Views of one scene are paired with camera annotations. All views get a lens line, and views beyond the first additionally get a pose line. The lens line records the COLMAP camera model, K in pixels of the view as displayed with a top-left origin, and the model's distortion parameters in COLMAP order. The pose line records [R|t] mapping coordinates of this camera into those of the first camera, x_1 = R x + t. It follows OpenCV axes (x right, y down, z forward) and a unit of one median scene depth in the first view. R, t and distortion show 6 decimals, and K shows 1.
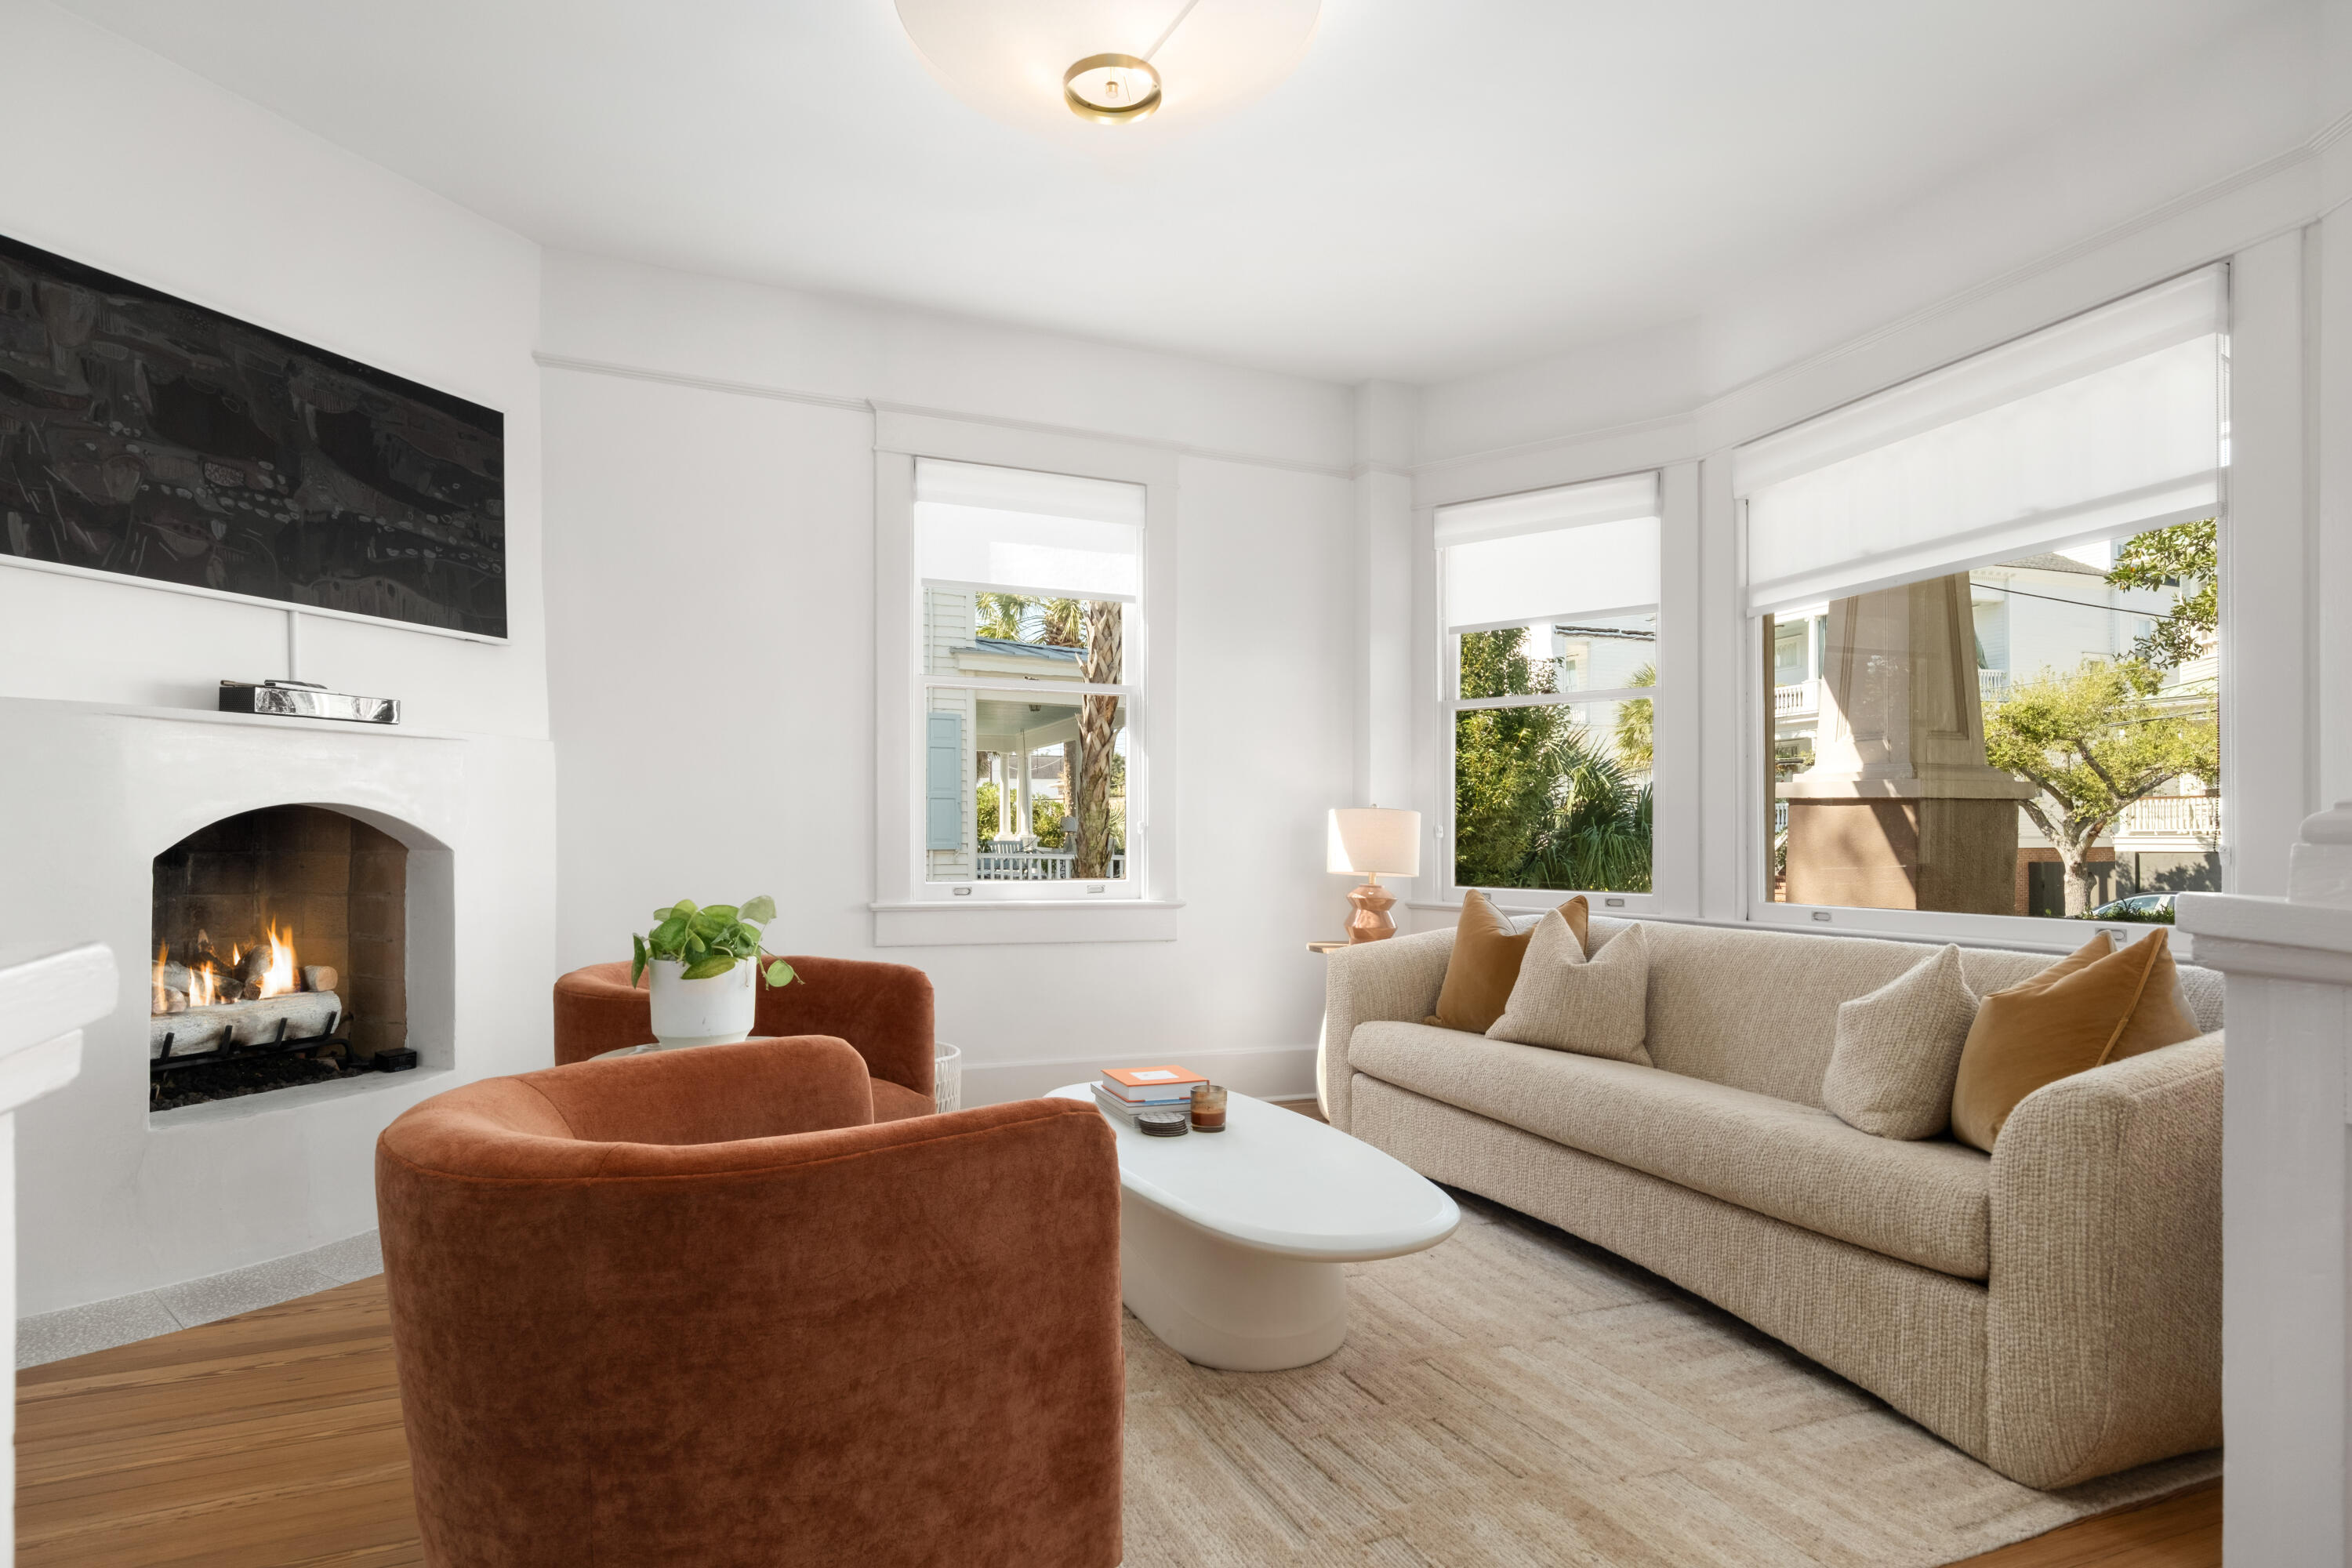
lens RADIAL K [[1181.3, 0, 1171.3], [0, 1181.3, 829.9], [0, 0, 1]] dist [0.023000, -0.015730]
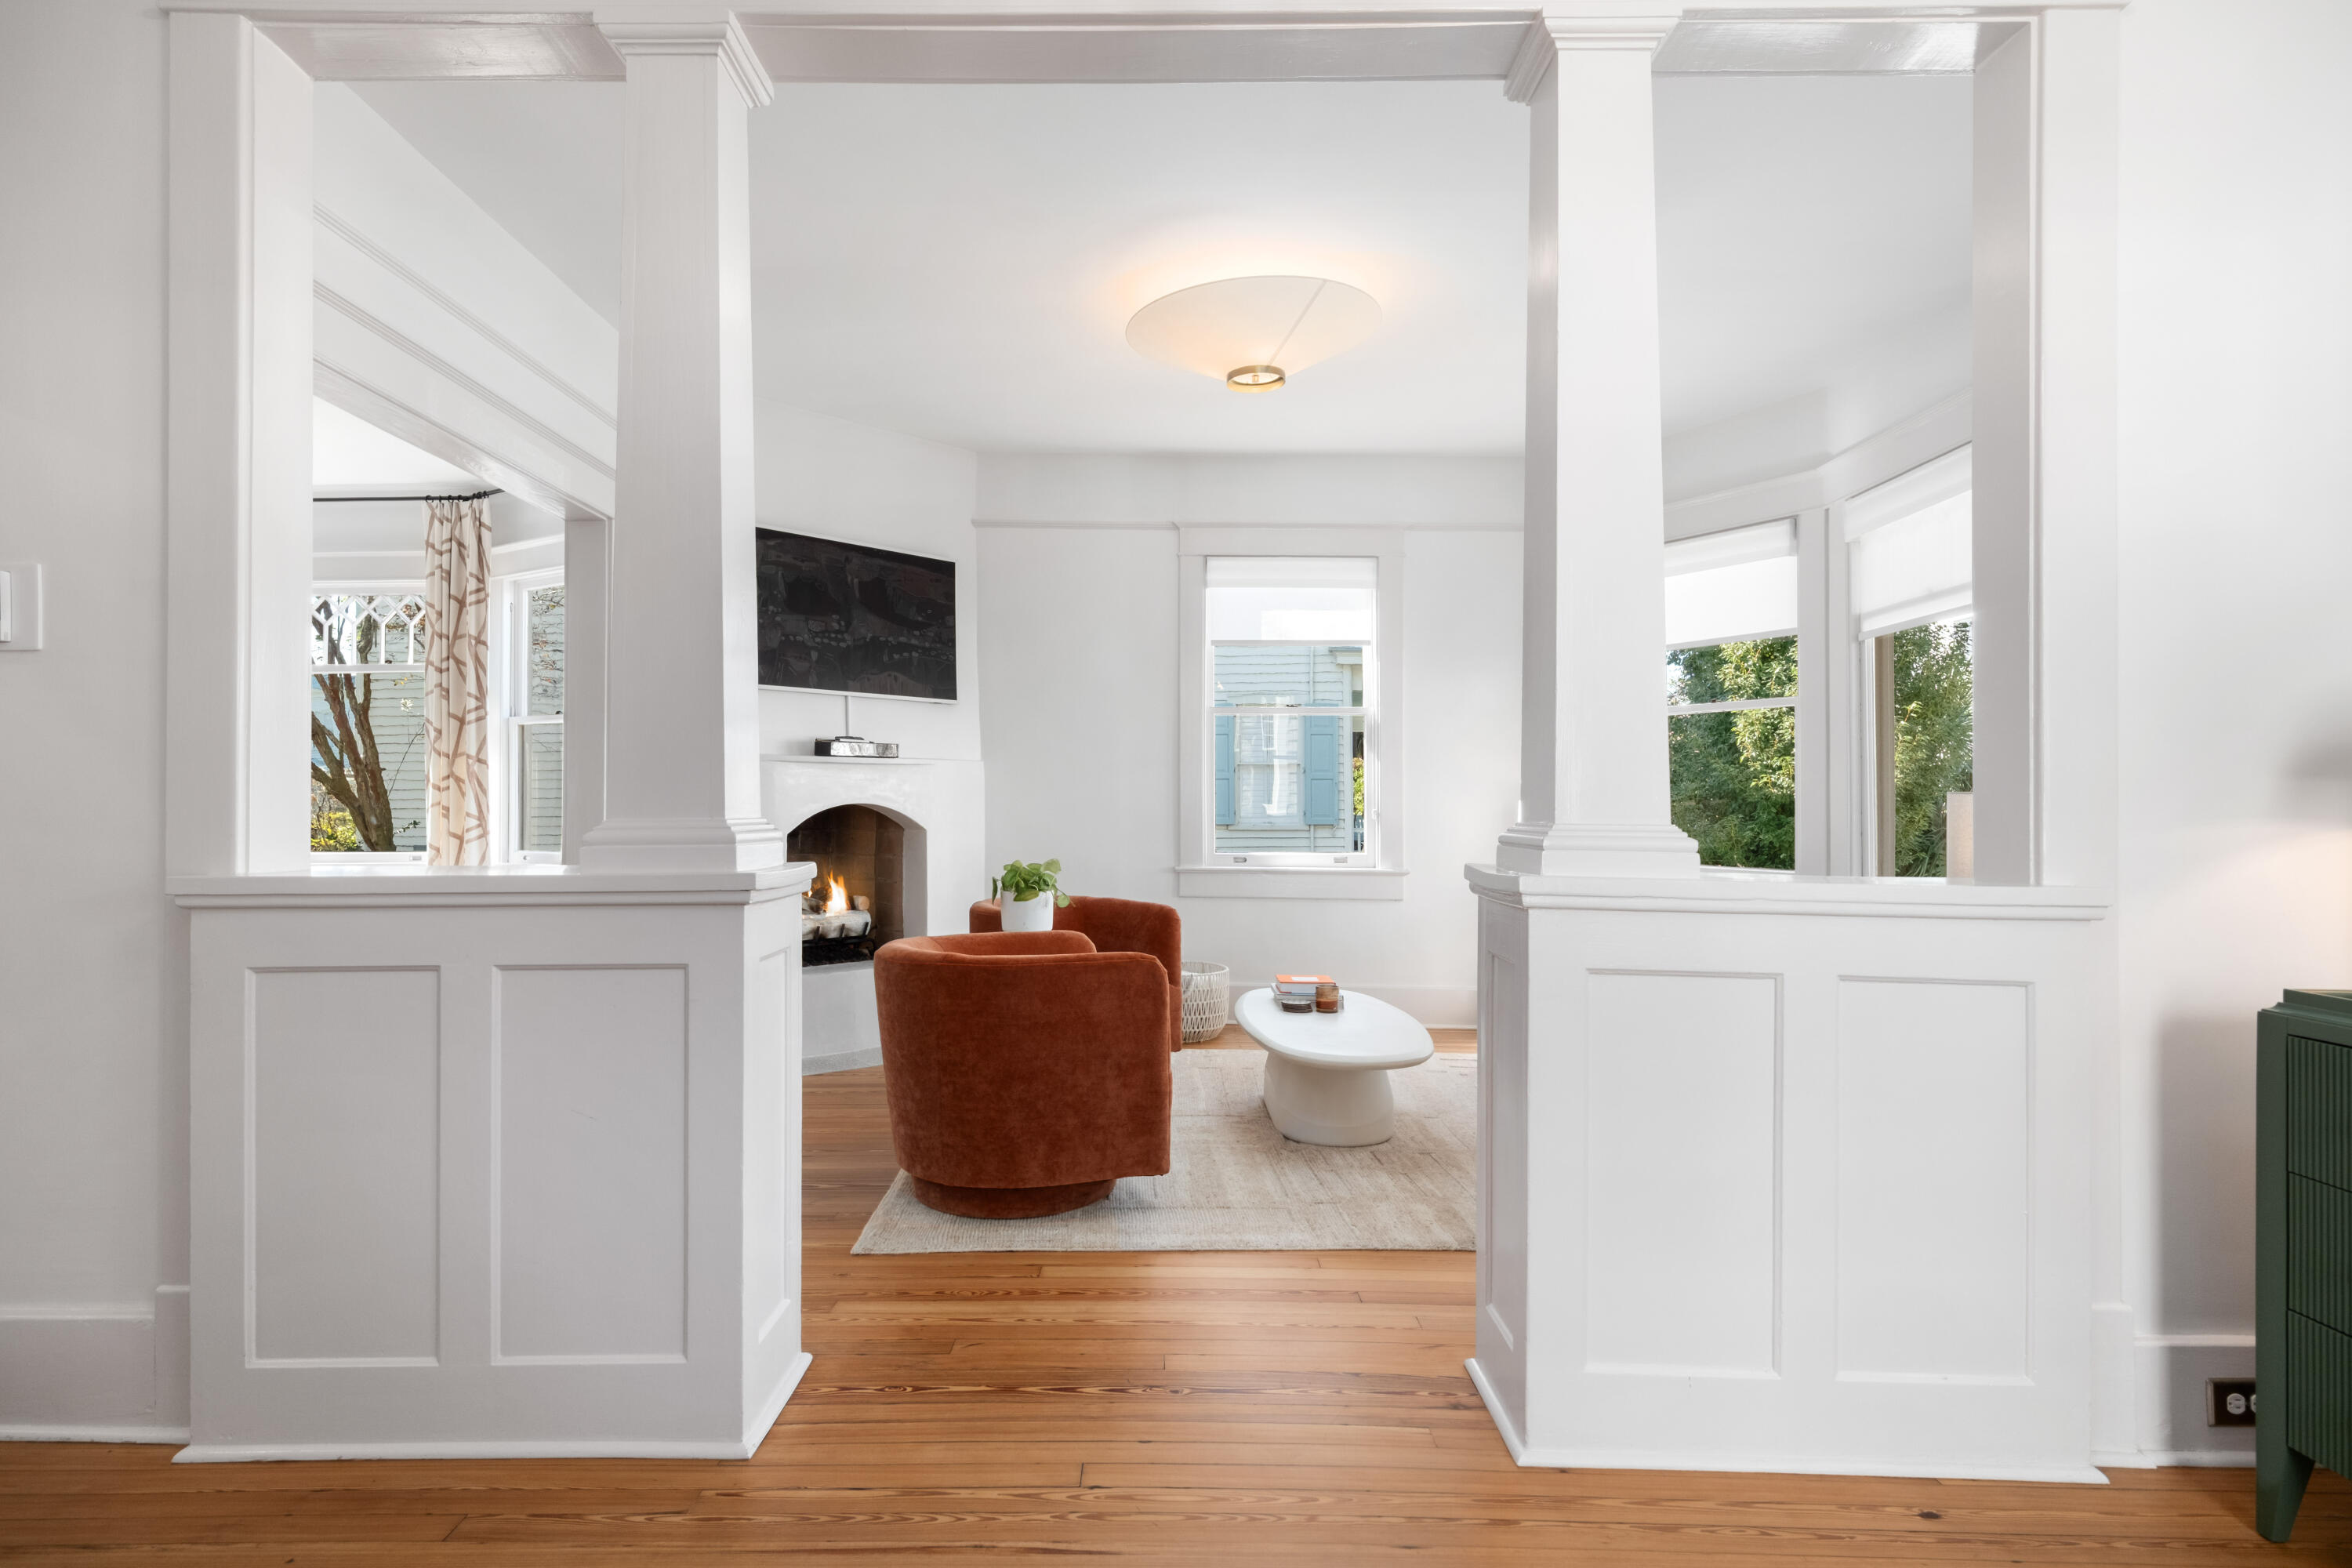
lens RADIAL K [[1221.1, 0, 1176.0], [0, 1221.1, 784.0], [0, 0, 1]] dist [0.015503, -0.000700]
pose [[0.930695, -0.007089, -0.365727, 0.407370], [0.002427, 0.999910, -0.013205, -0.027348], [0.365788, 0.011403, 0.930628, -0.548330]]
